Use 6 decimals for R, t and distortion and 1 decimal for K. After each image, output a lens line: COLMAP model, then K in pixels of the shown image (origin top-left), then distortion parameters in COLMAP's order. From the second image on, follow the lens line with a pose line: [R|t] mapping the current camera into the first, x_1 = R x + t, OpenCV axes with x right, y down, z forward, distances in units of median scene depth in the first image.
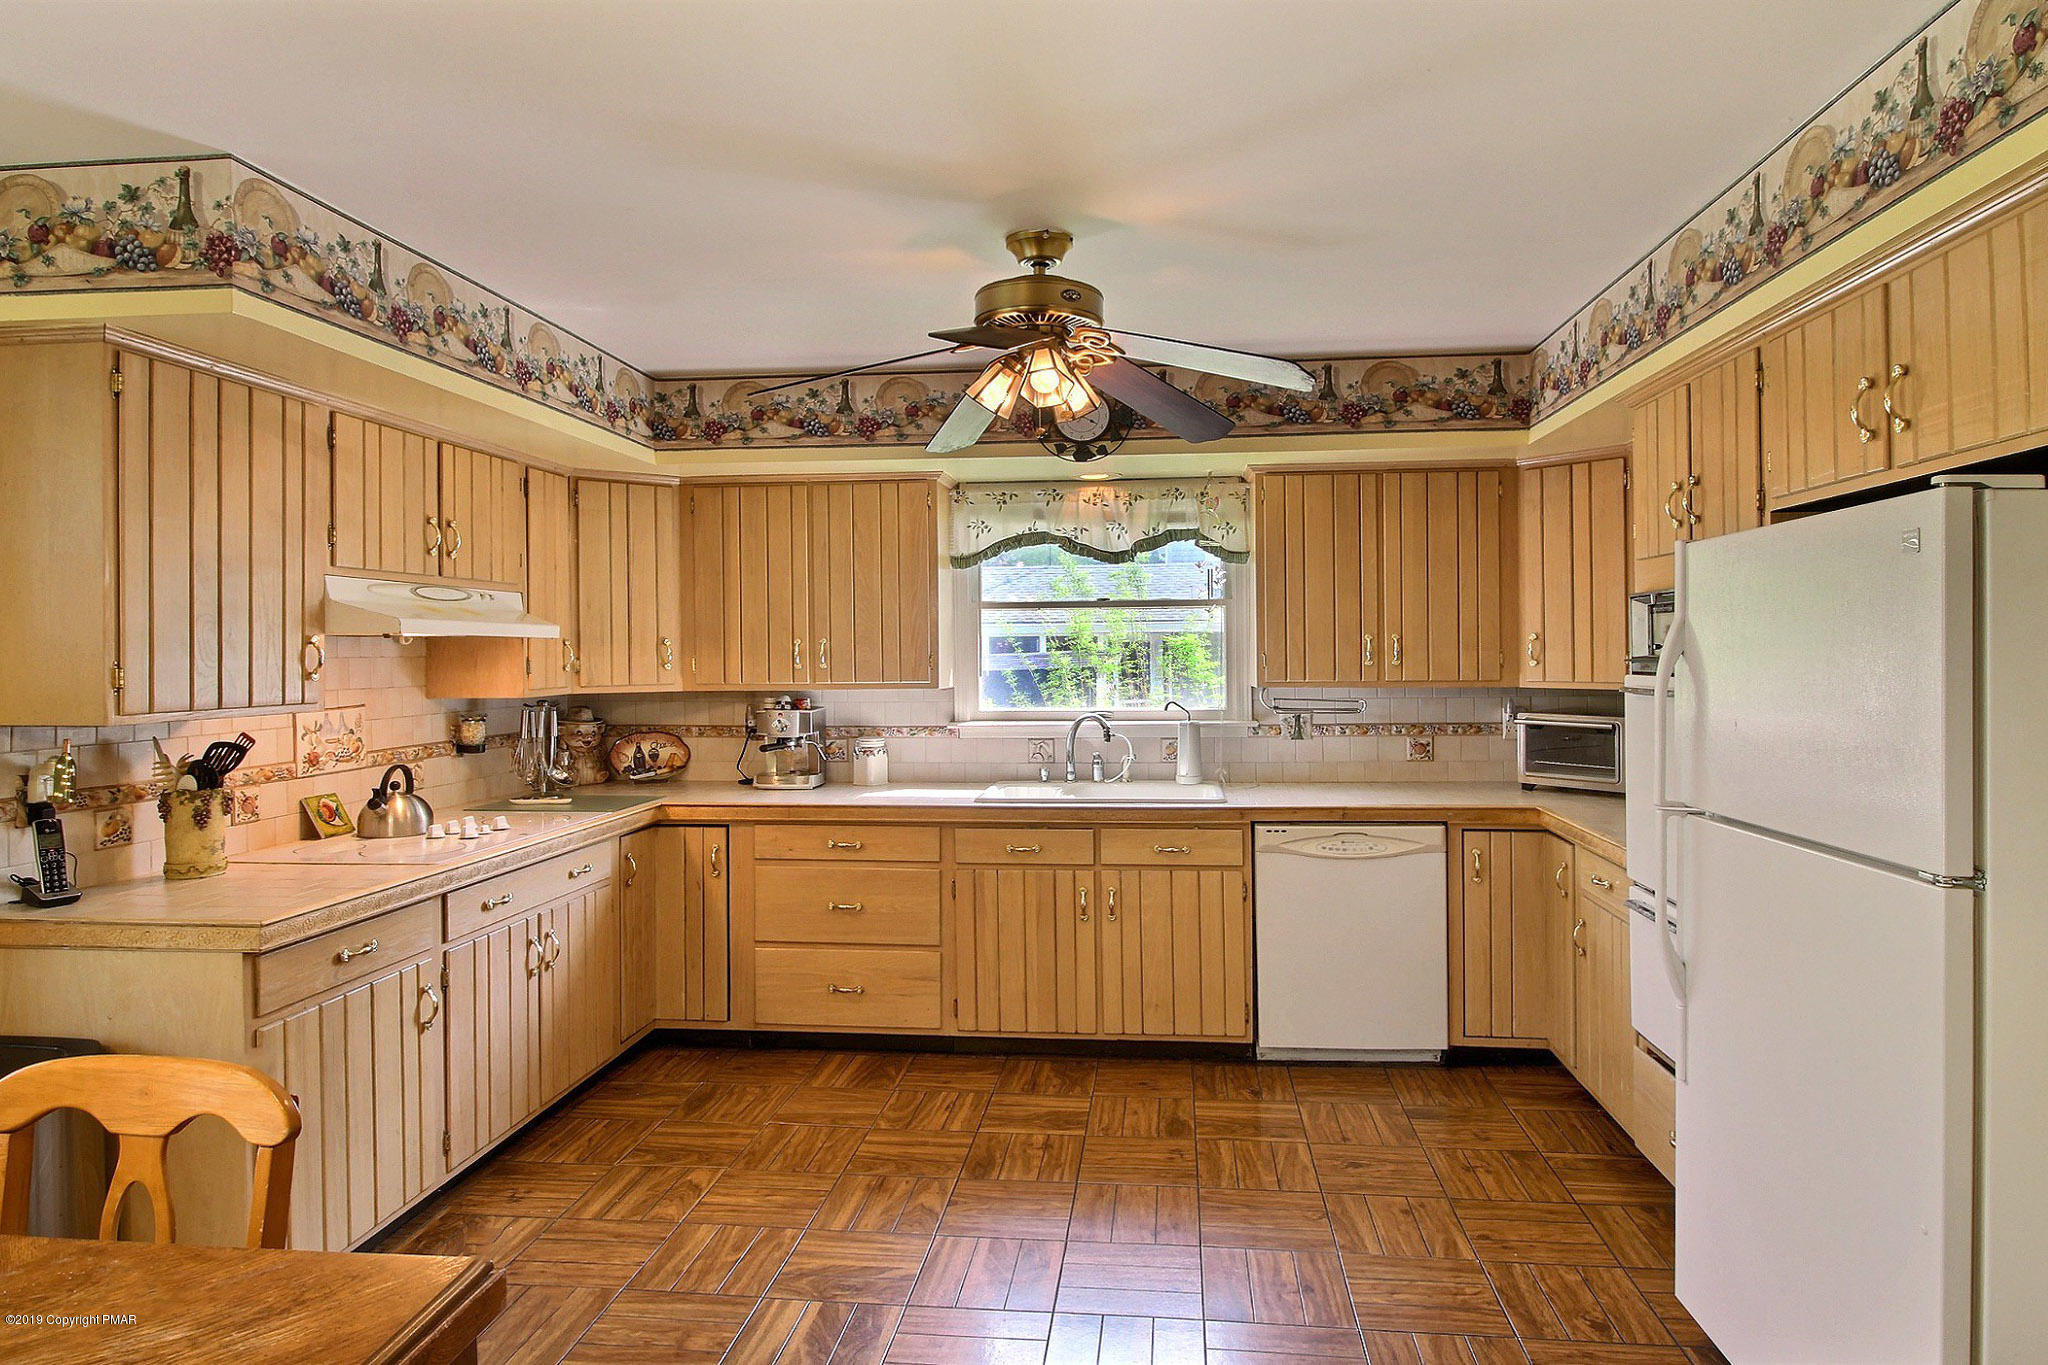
lens RADIAL K [[1213.3, 0, 973.2], [0, 1213.3, 656.8], [0, 0, 1]] dist [0.000559, -0.012648]
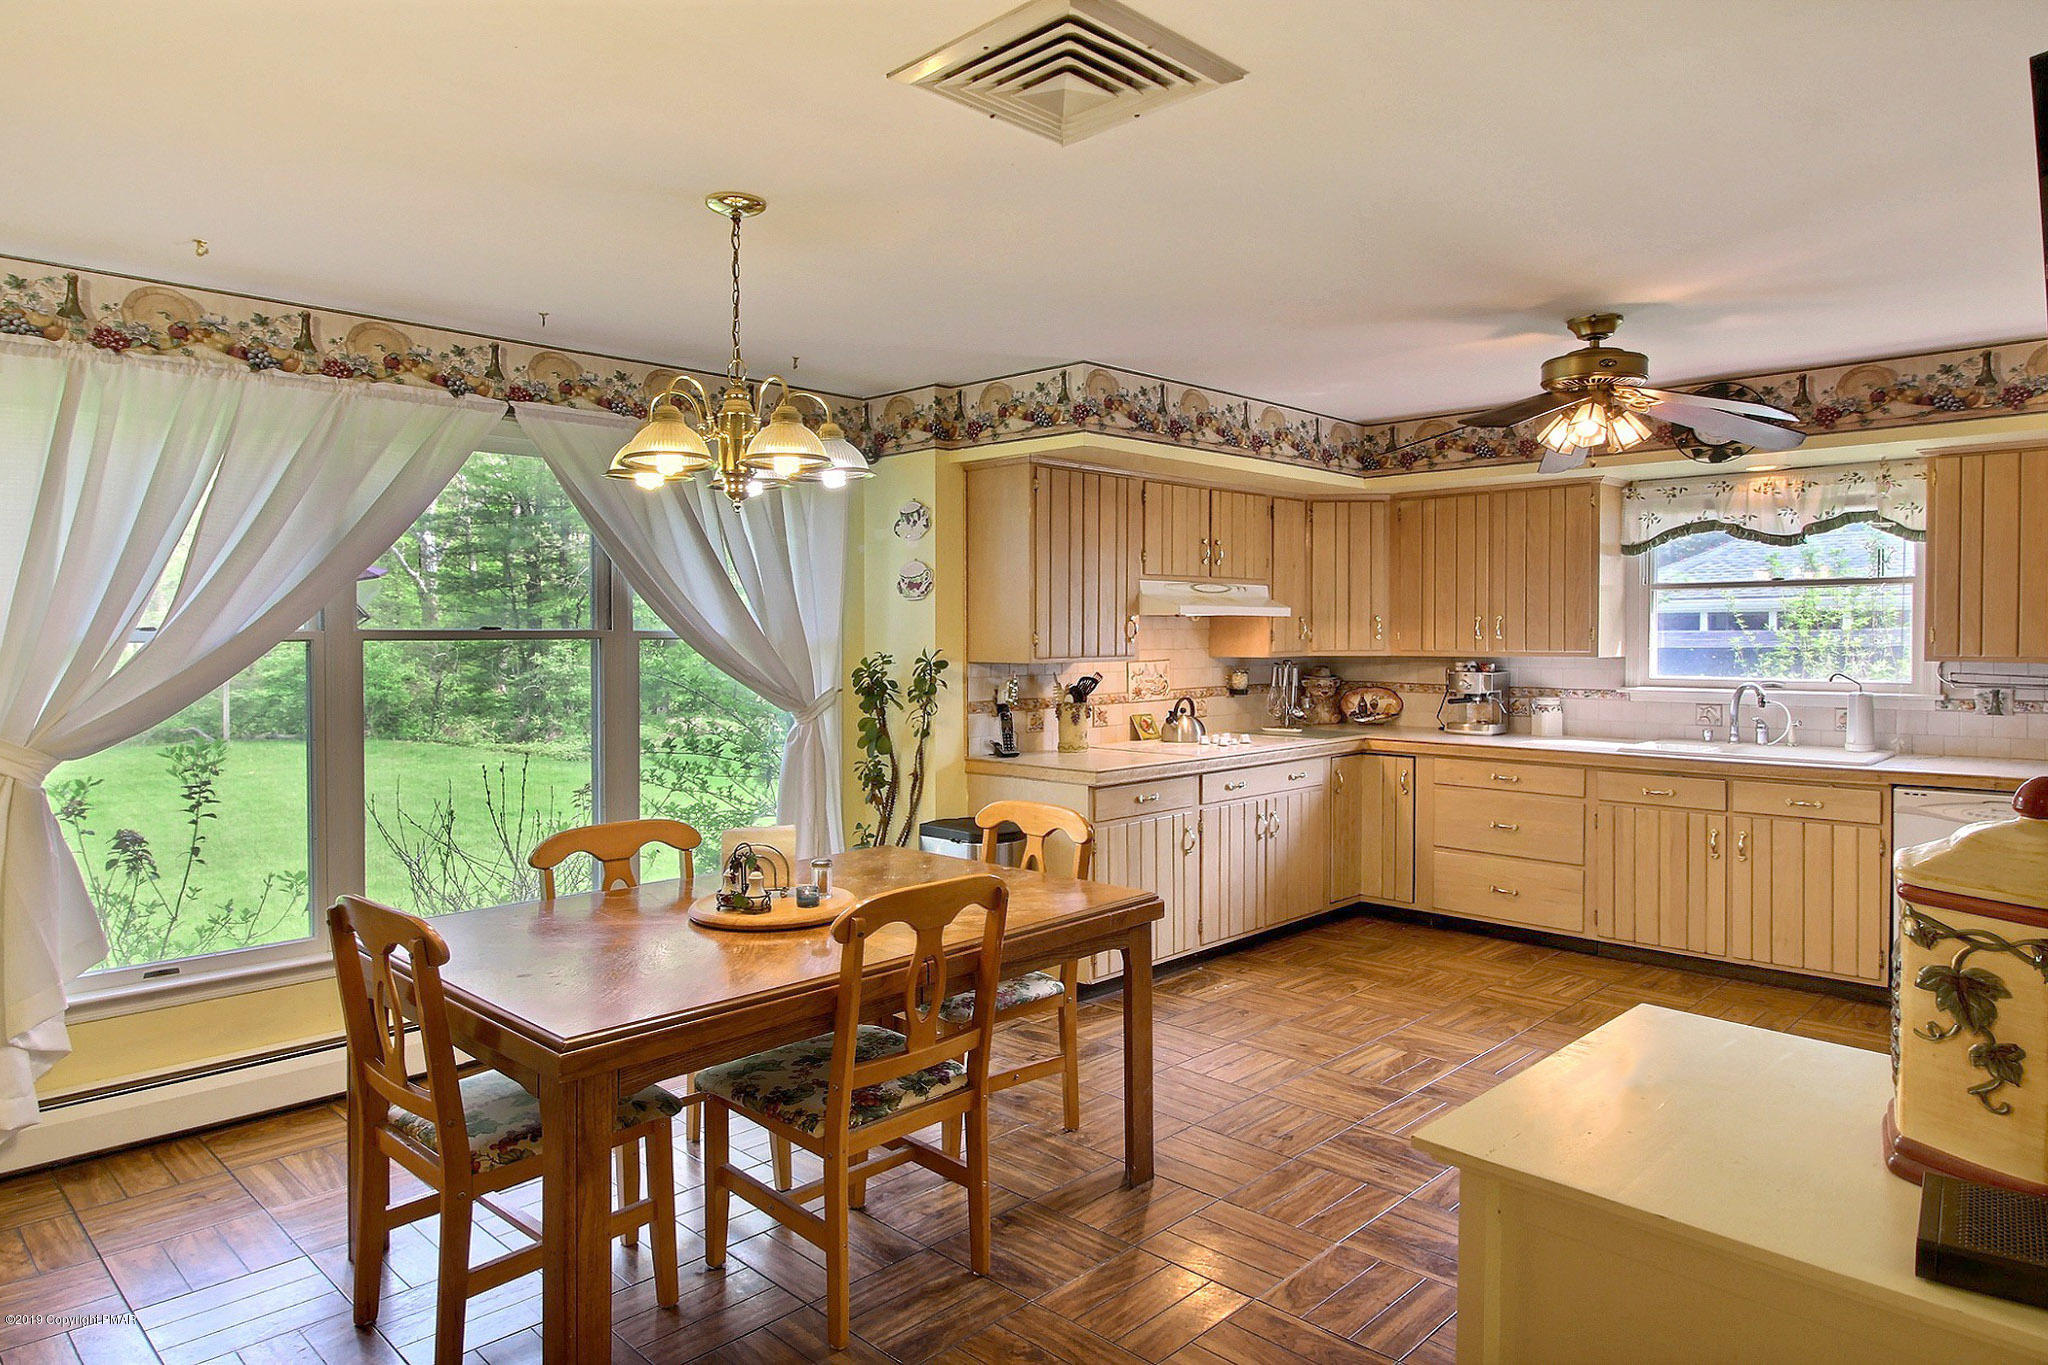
lens RADIAL K [[1095.8, 0, 1031.5], [0, 1095.8, 652.4], [0, 0, 1]] dist [-0.001089, -0.001183]
pose [[0.805308, 0.016602, -0.592625, 0.187274], [-0.004869, 0.999759, 0.021392, 0.001090], [0.592837, -0.014342, 0.805195, -0.237256]]
